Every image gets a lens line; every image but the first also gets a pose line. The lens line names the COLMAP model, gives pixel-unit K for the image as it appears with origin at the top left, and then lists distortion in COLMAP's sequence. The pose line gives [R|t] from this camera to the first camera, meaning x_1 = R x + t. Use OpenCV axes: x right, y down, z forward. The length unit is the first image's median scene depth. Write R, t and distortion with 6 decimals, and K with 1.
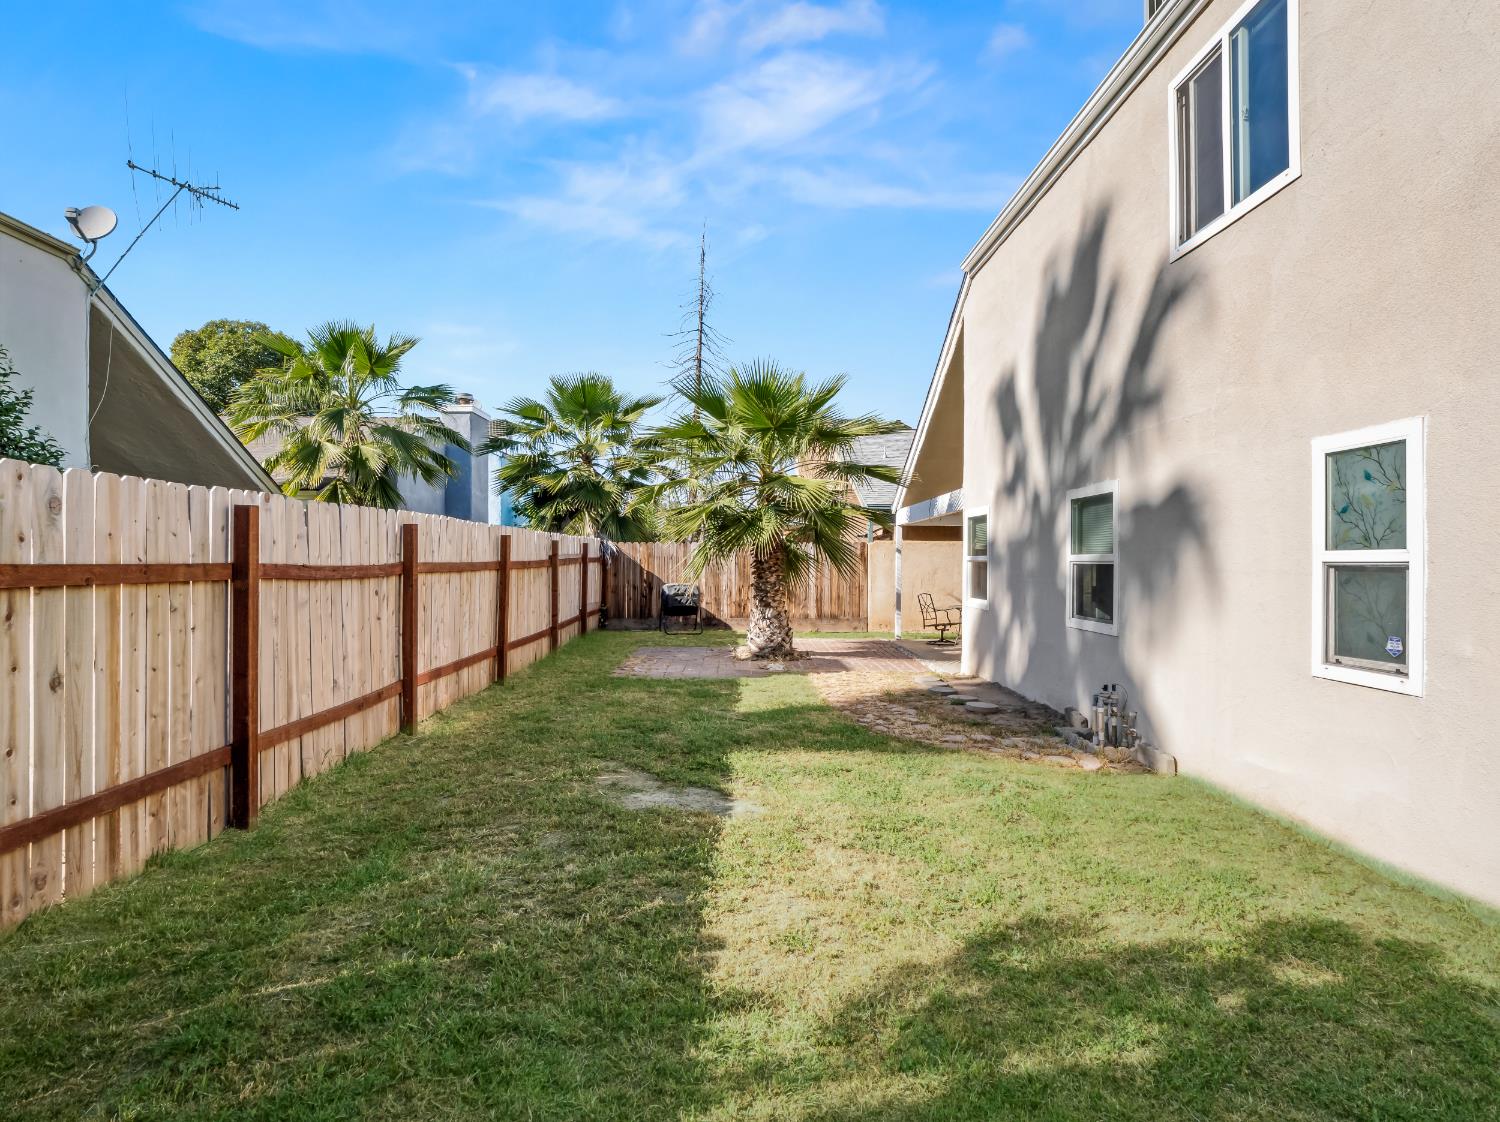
lens RADIAL K [[771.7, 0, 746.7], [0, 771.7, 566.8], [0, 0, 1]] dist [-0.007906, -0.002183]
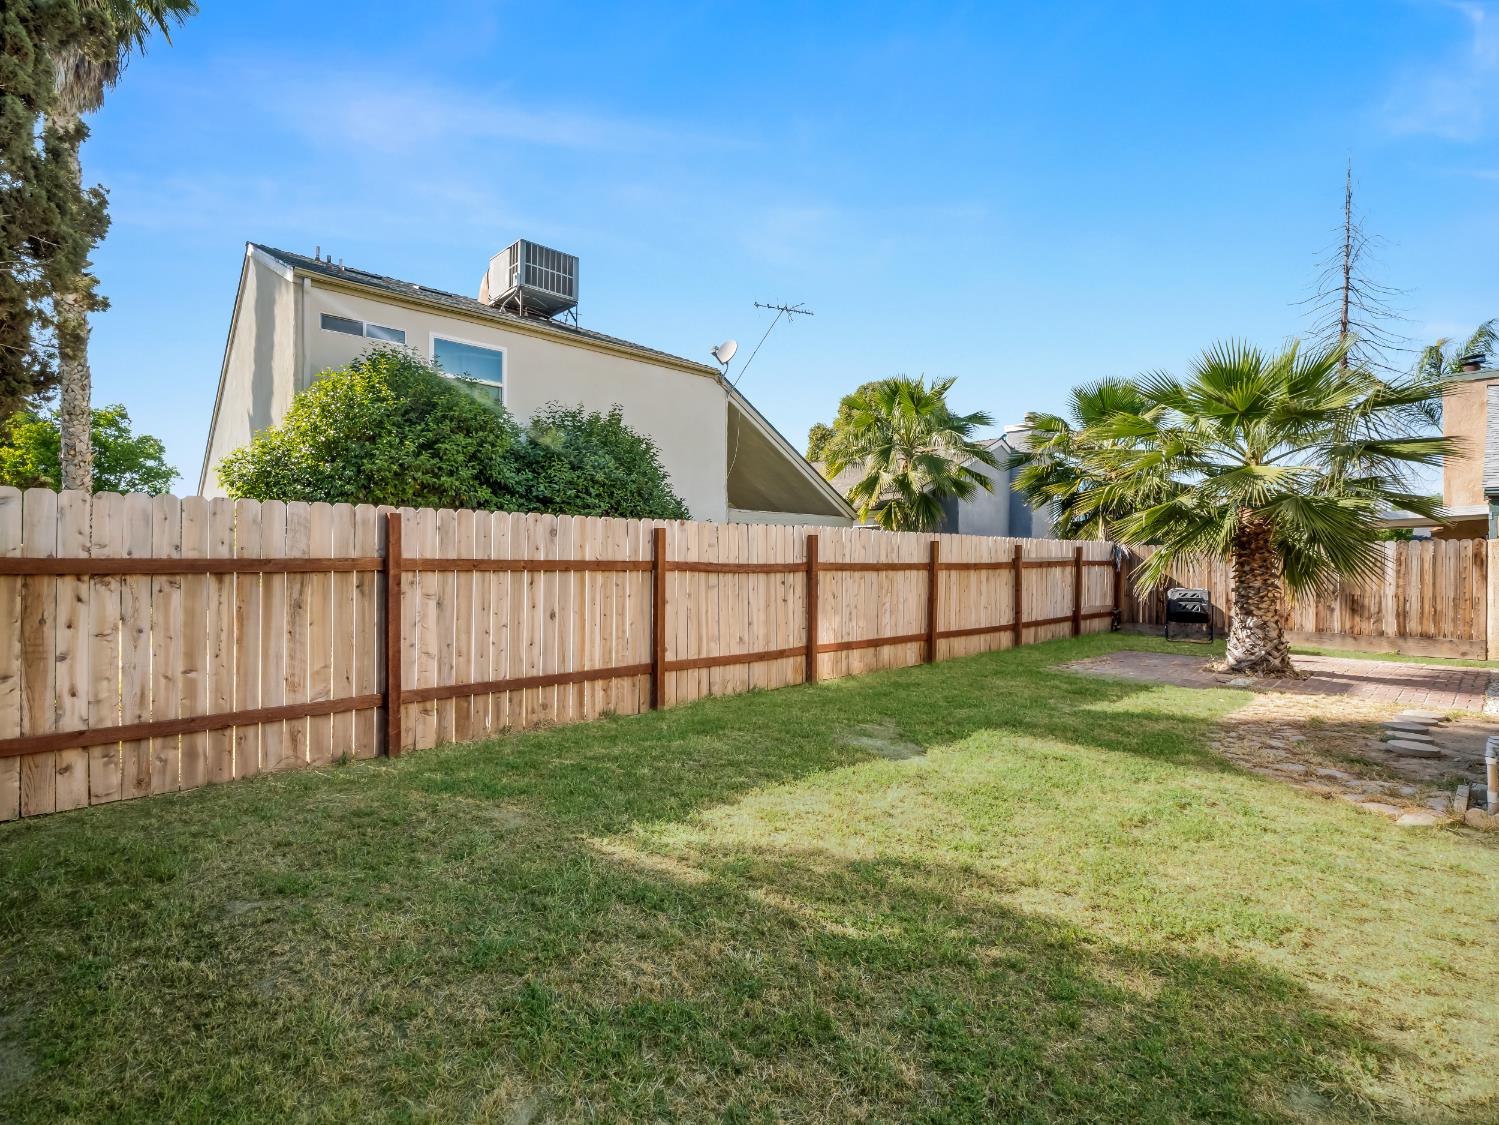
lens RADIAL K [[736.8, 0, 747.5], [0, 736.8, 576.6], [0, 0, 1]] dist [-0.013420, -0.000683]
pose [[0.665689, 0.010919, -0.746149, 0.621258], [-0.007983, 0.999940, 0.007510, 0.014157], [0.746186, 0.000957, 0.665736, 0.023175]]
